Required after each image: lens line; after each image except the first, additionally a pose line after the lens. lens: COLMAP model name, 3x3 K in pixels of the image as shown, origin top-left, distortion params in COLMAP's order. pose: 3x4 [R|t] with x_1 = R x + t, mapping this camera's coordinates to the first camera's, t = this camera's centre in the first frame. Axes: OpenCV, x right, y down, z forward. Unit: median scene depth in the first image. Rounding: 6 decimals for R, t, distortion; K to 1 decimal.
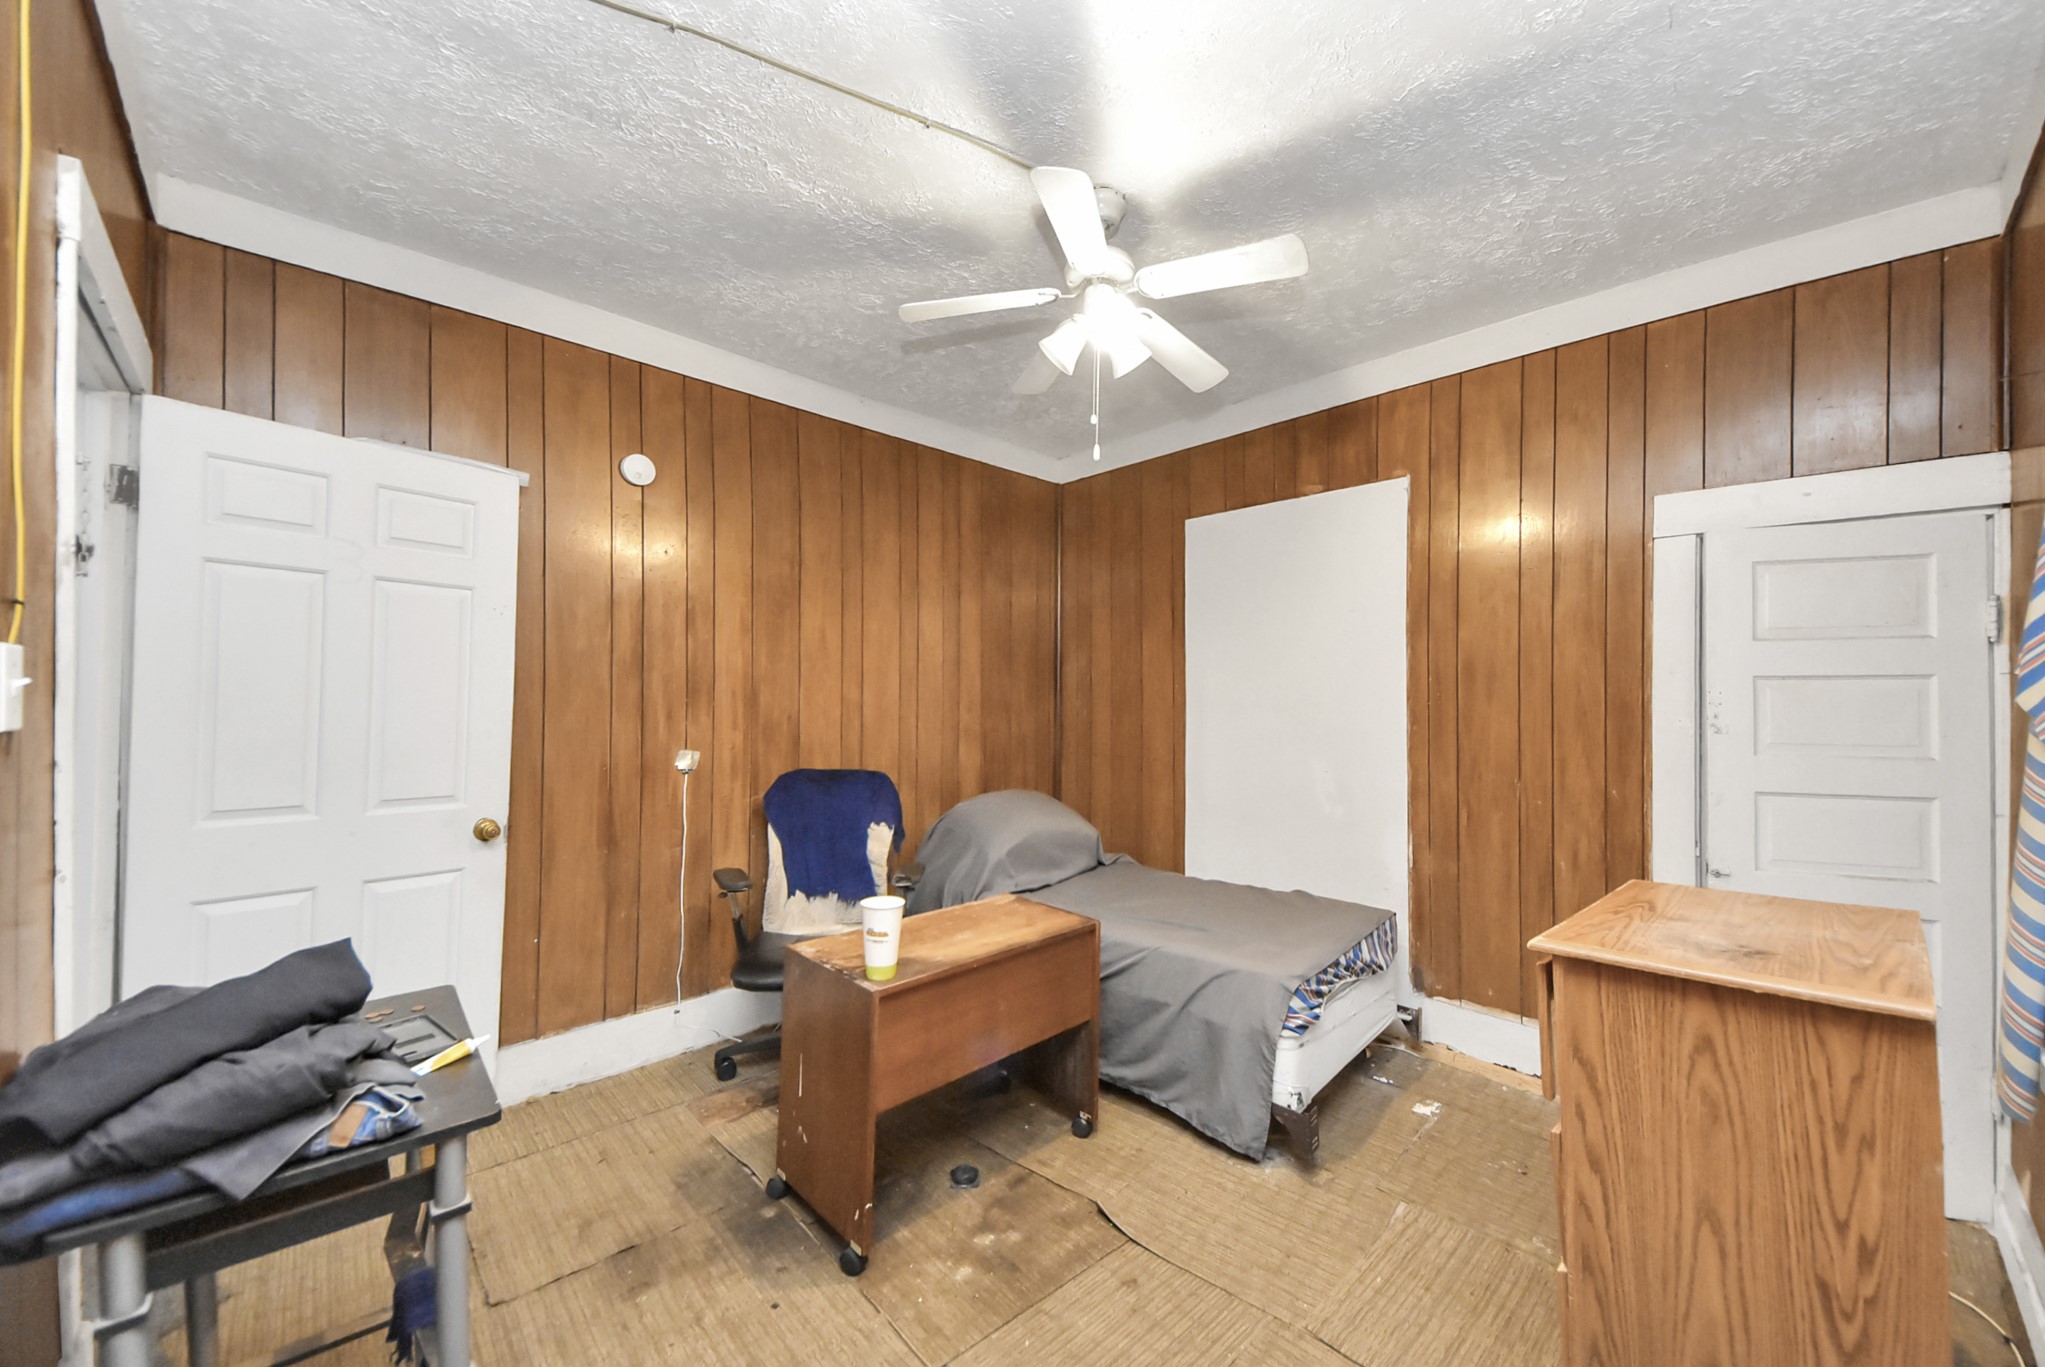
lens RADIAL K [[767.9, 0, 1027.8], [0, 767.9, 685.8], [0, 0, 1]] dist [0.079738, -0.038714]
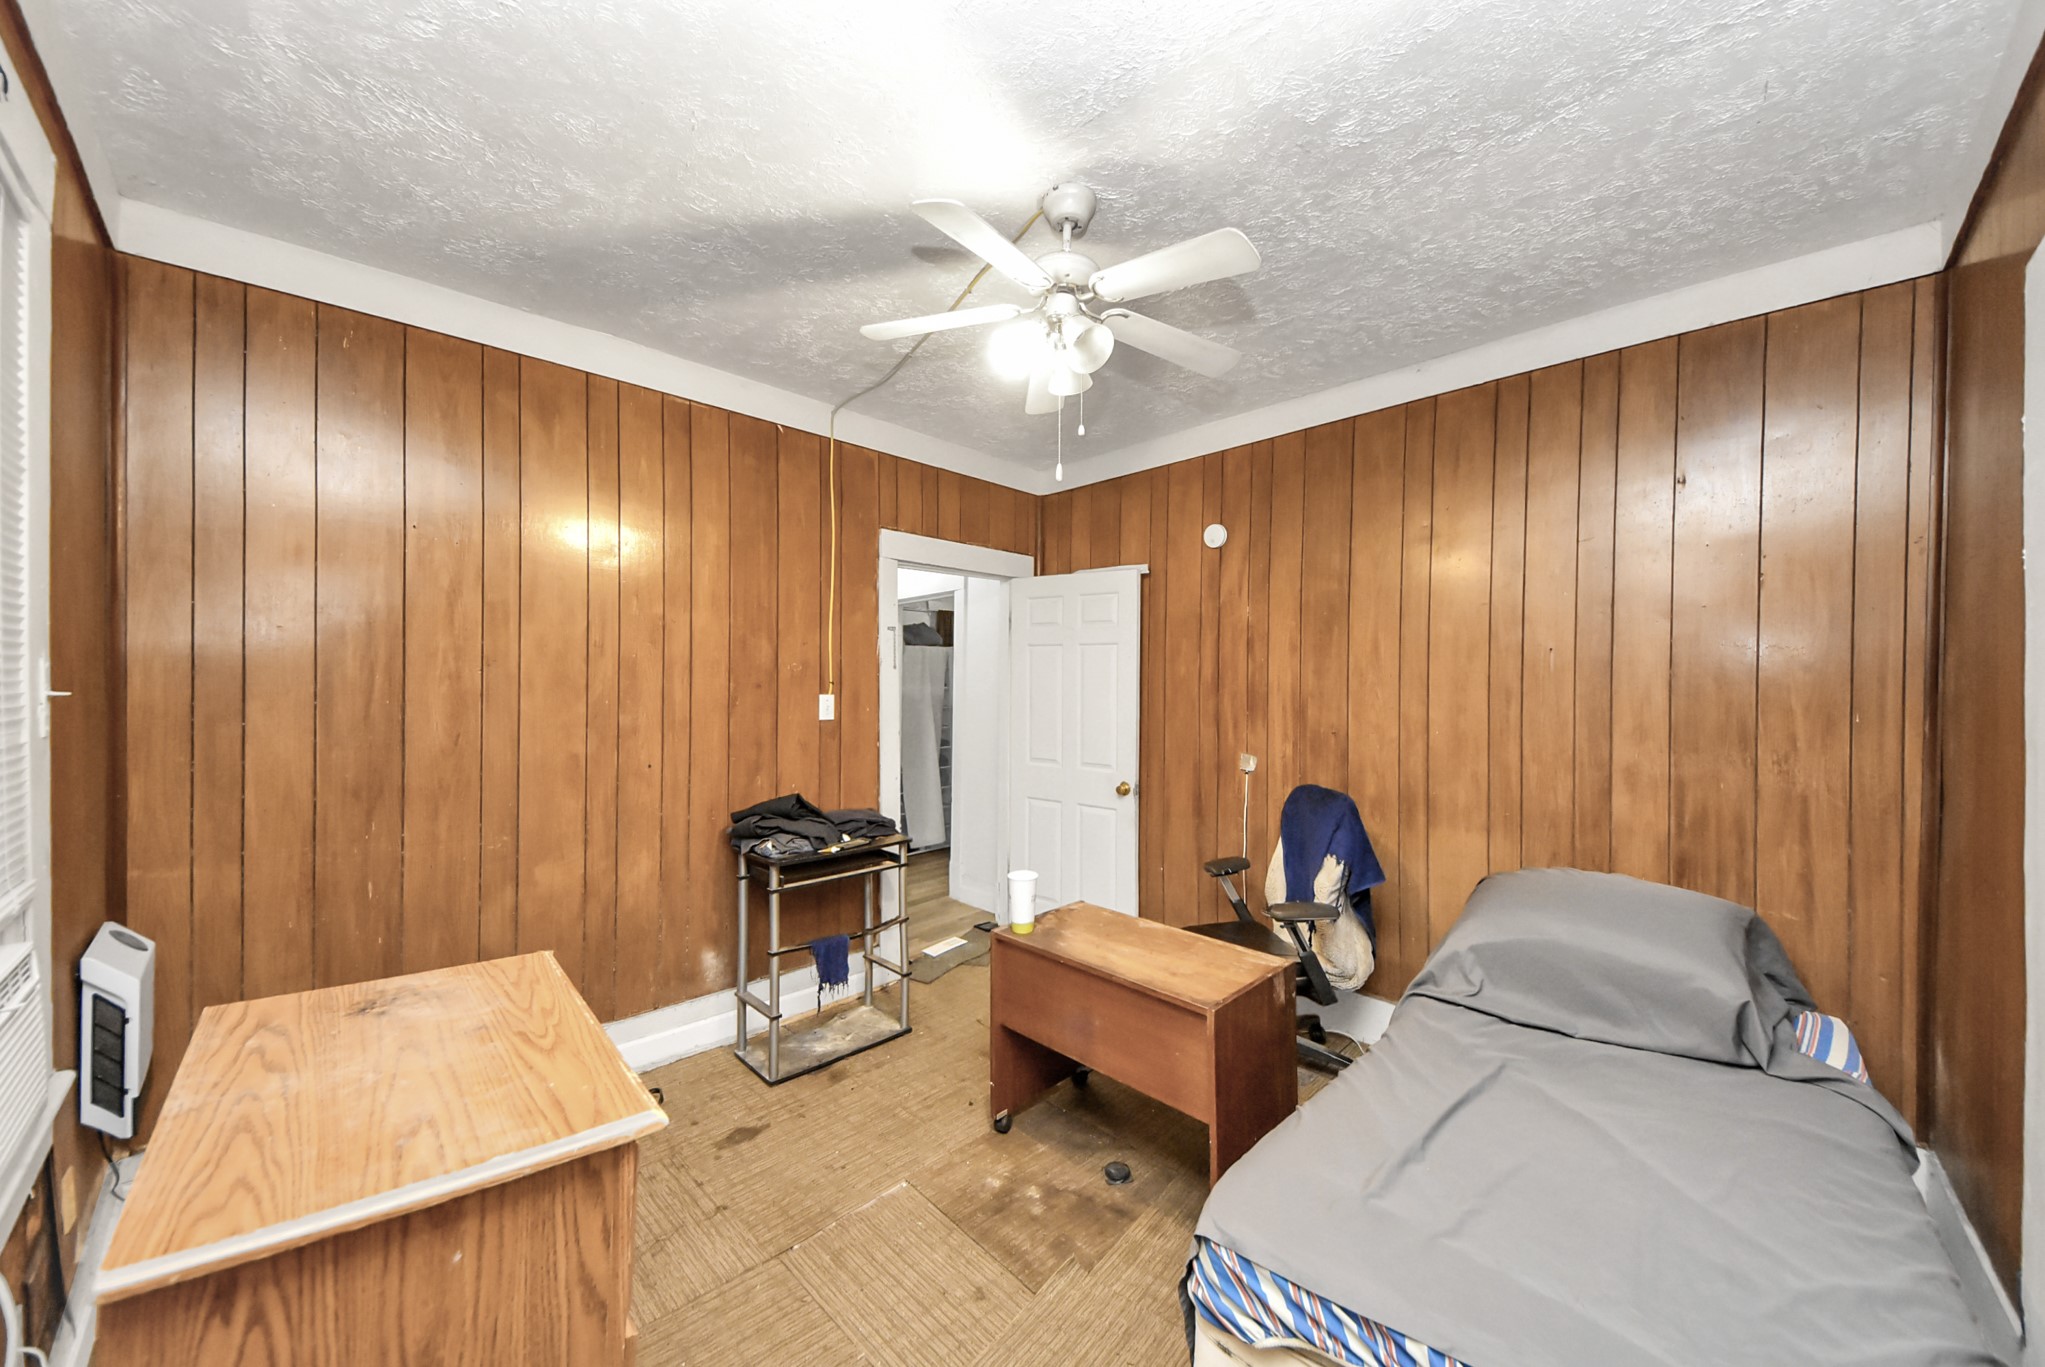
lens RADIAL K [[741.8, 0, 1076.7], [0, 741.8, 688.7], [0, 0, 1]] dist [0.073043, -0.033693]
pose [[0.059278, 0.001340, -0.998241, 0.714001], [0.012132, 0.999924, 0.002063, -0.025294], [0.998168, -0.012233, 0.059257, 0.677989]]
